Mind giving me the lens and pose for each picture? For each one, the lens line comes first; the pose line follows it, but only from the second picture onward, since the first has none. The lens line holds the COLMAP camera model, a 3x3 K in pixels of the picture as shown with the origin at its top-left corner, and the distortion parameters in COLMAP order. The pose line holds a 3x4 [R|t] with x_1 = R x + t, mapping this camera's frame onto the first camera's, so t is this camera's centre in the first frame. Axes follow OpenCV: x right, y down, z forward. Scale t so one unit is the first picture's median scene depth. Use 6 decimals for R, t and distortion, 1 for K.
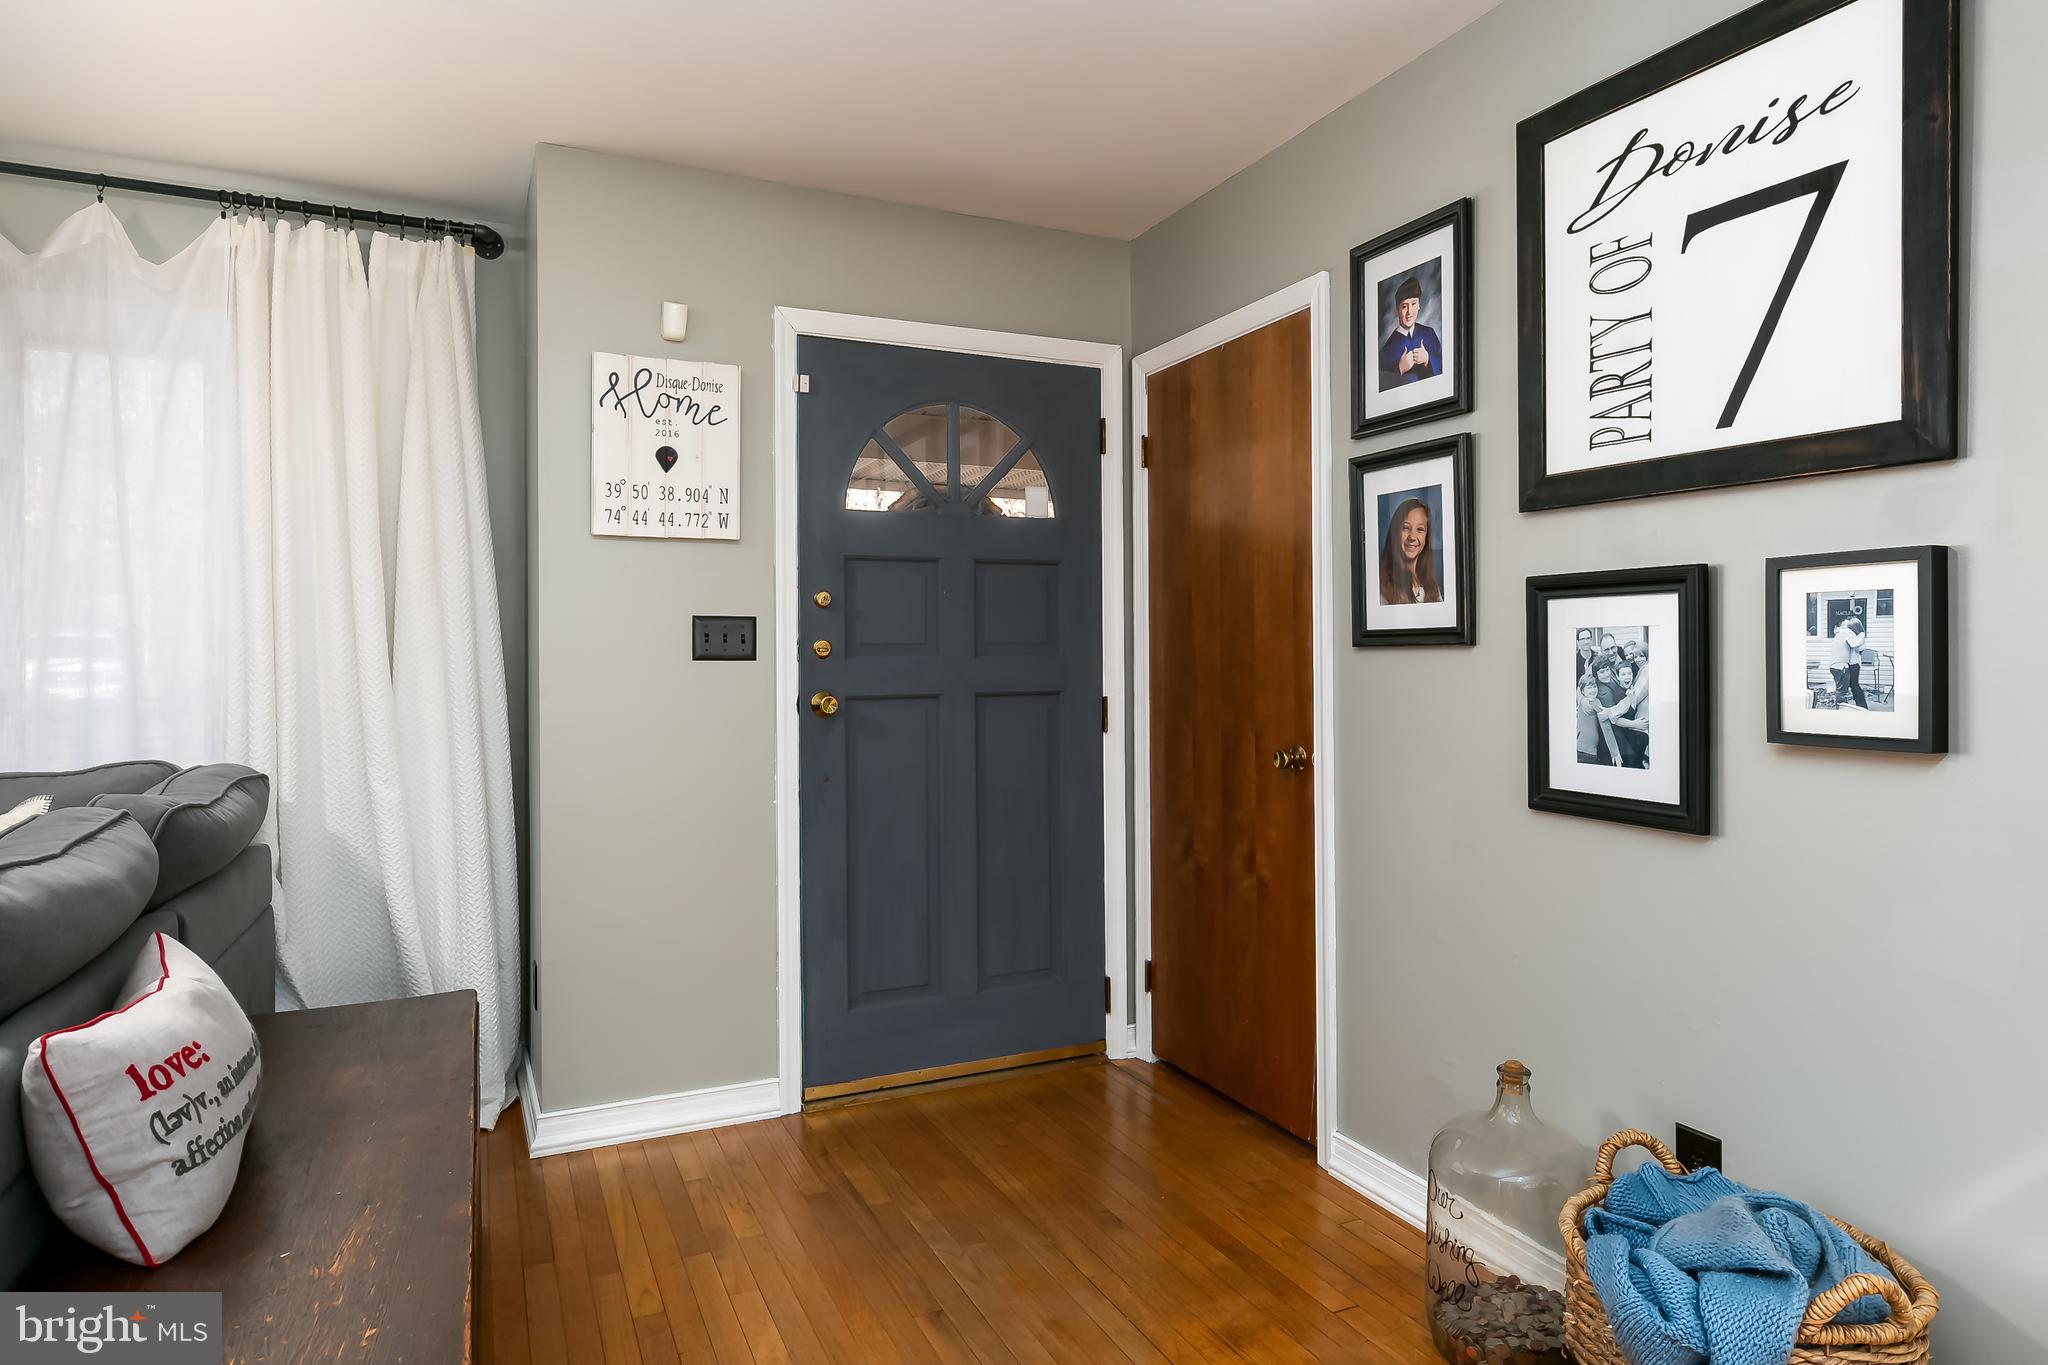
lens RADIAL K [[1206.9, 0, 1023.0], [0, 1206.9, 659.2], [0, 0, 1]] dist [0.001817, -0.000615]
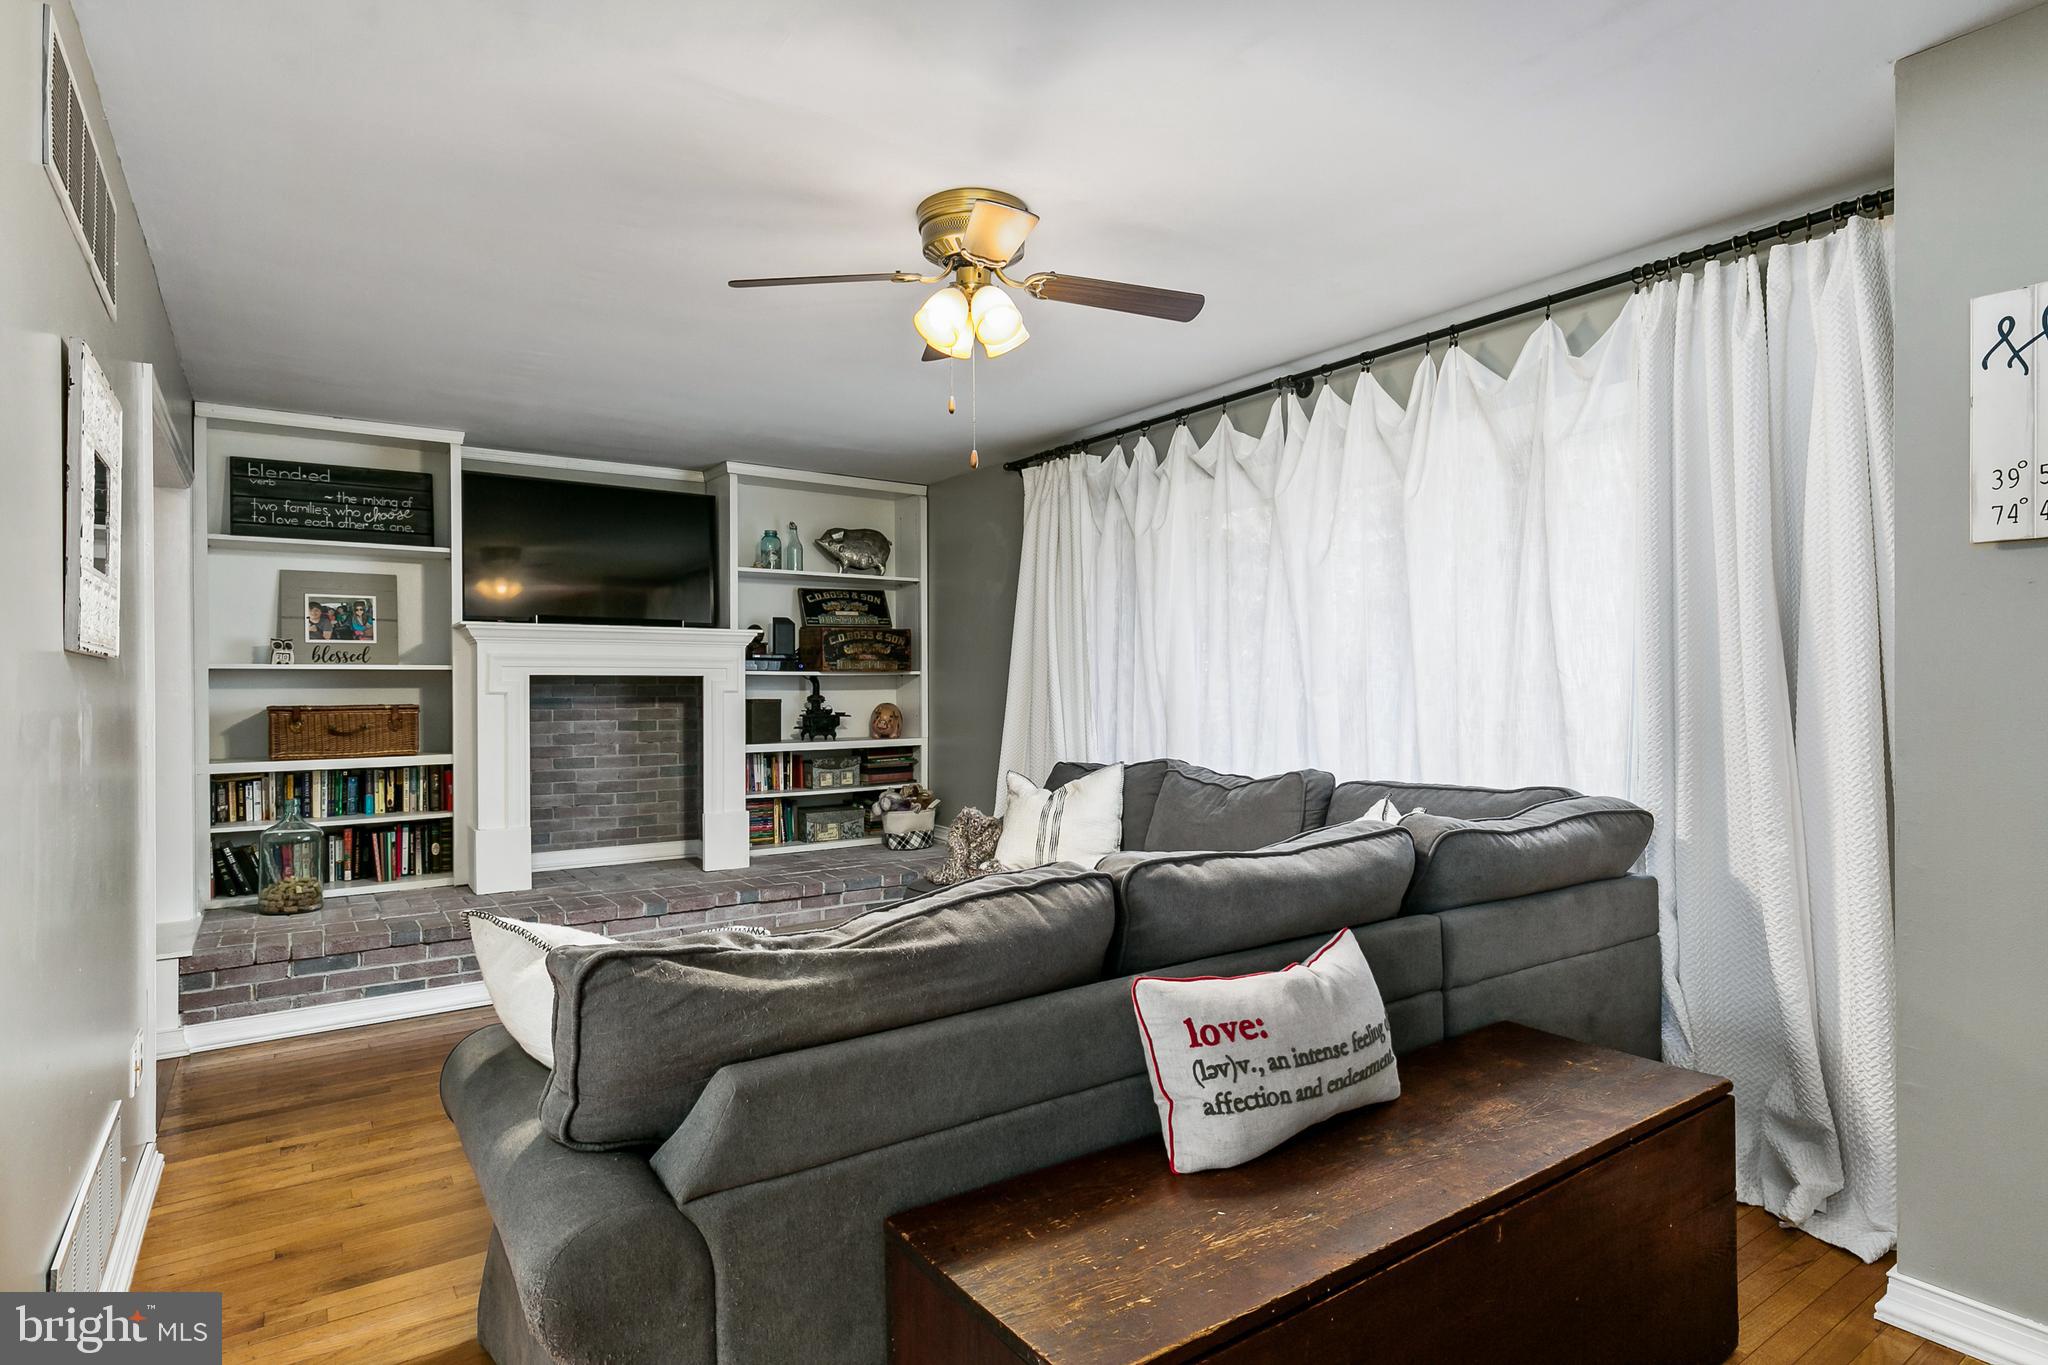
lens RADIAL K [[1074.2, 0, 1024.0], [0, 1074.2, 682.5], [0, 0, 1]] dist [0.020911, -0.000135]
pose [[0.179242, -0.003106, -0.983800, 0.267140], [0.006445, 0.999977, -0.001983, -0.024957], [0.983784, -0.005985, 0.179258, 0.386584]]
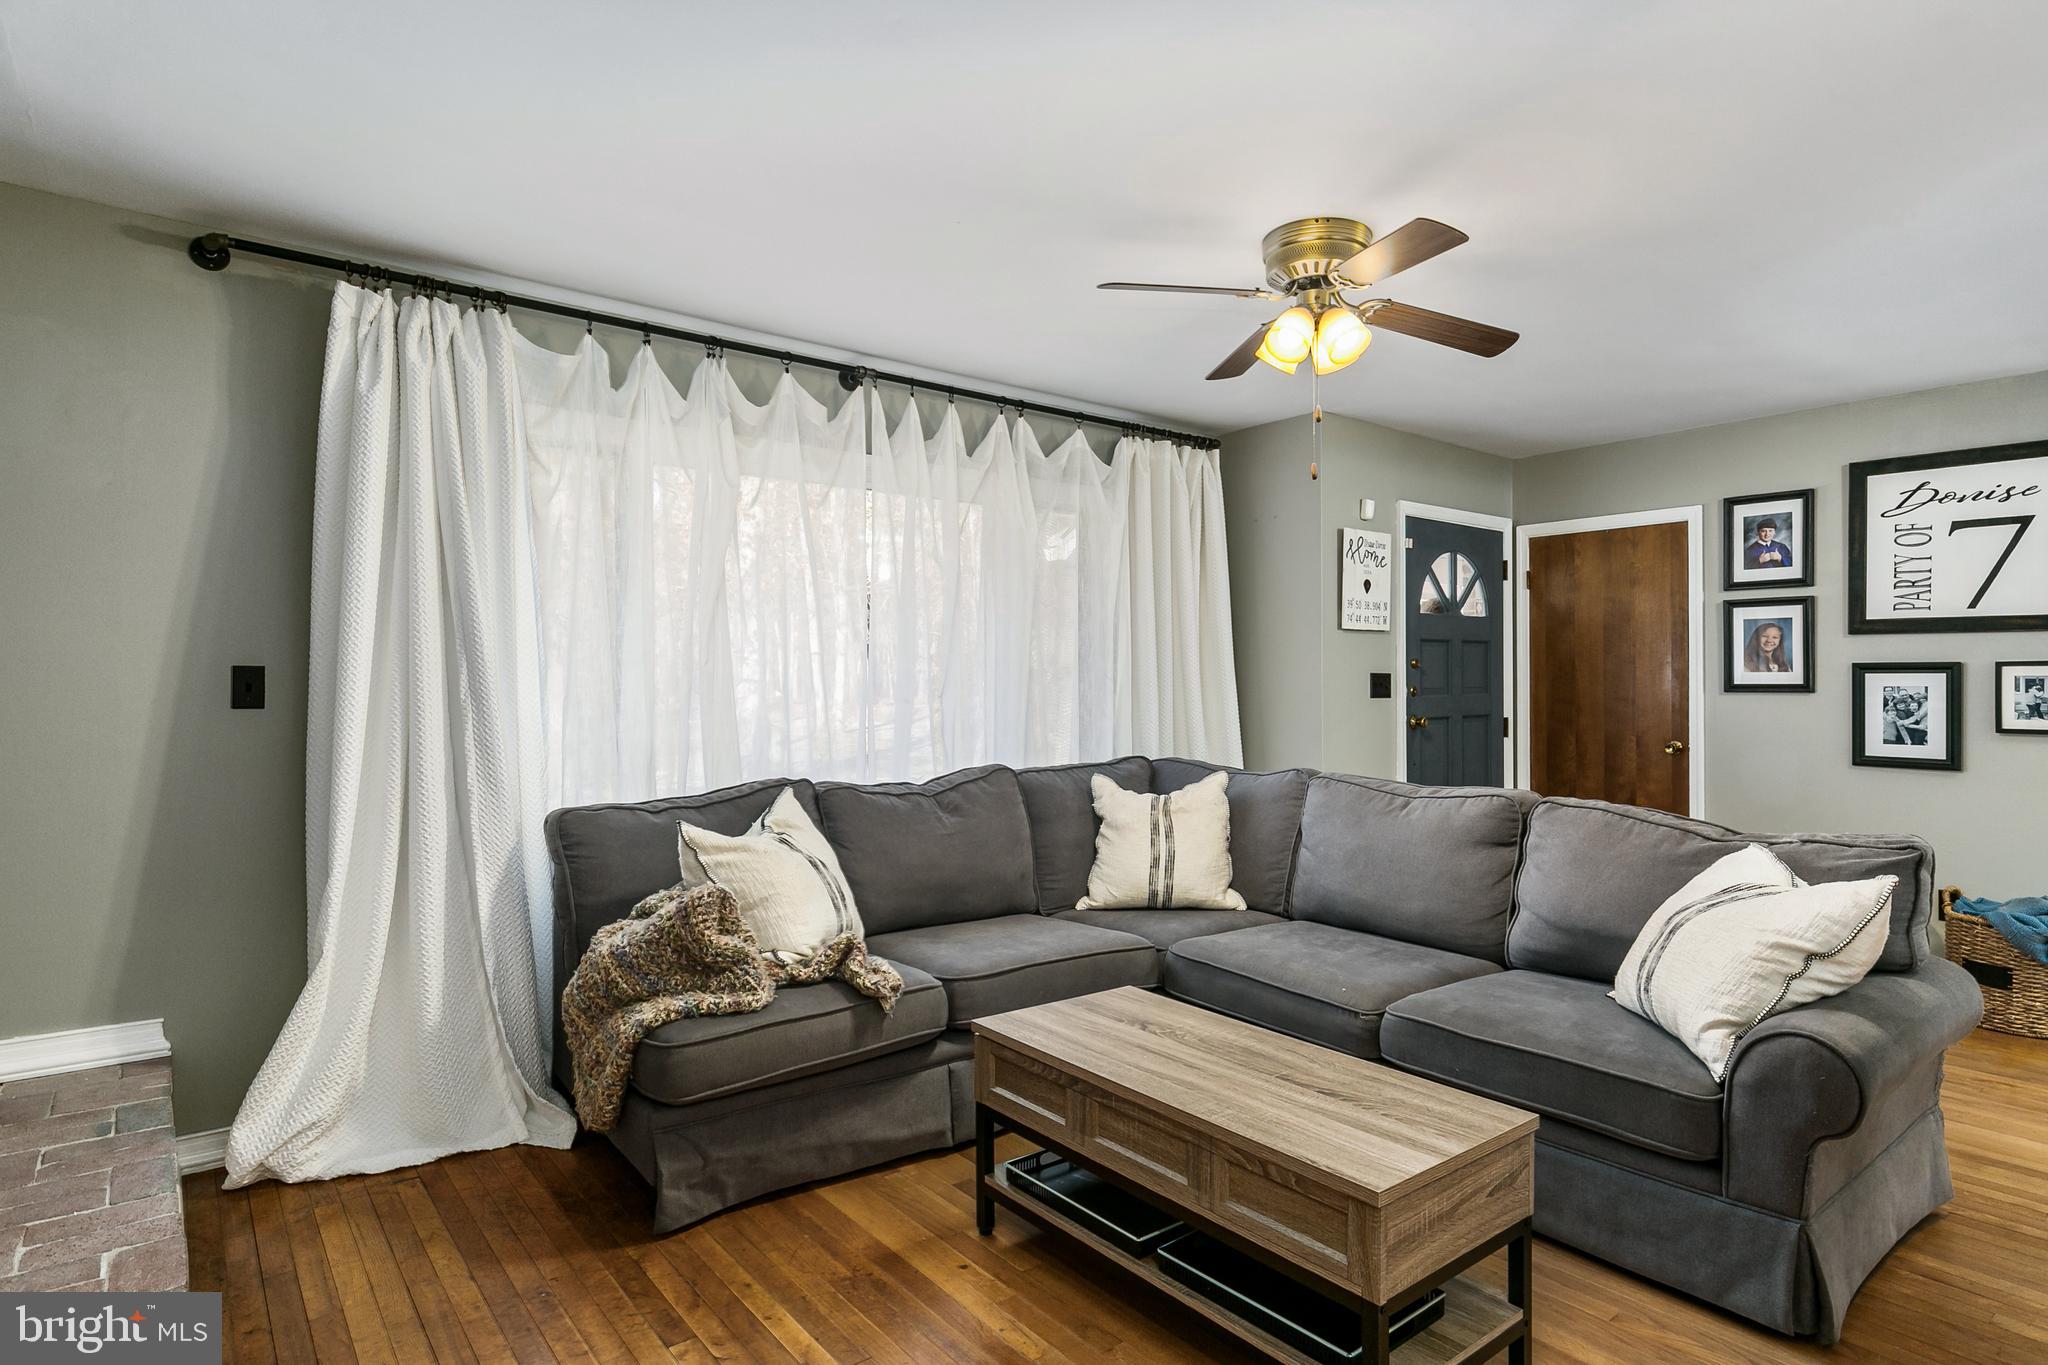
lens RADIAL K [[1118.3, 0, 1024.0], [0, 1118.3, 682.5], [0, 0, 1]] dist [-0.001598, 0.001272]
pose [[0.972426, 0.003716, 0.233184, -1.575002], [-0.002948, 0.999989, -0.003643, -0.019011], [-0.233195, 0.002855, 0.972426, -0.674568]]
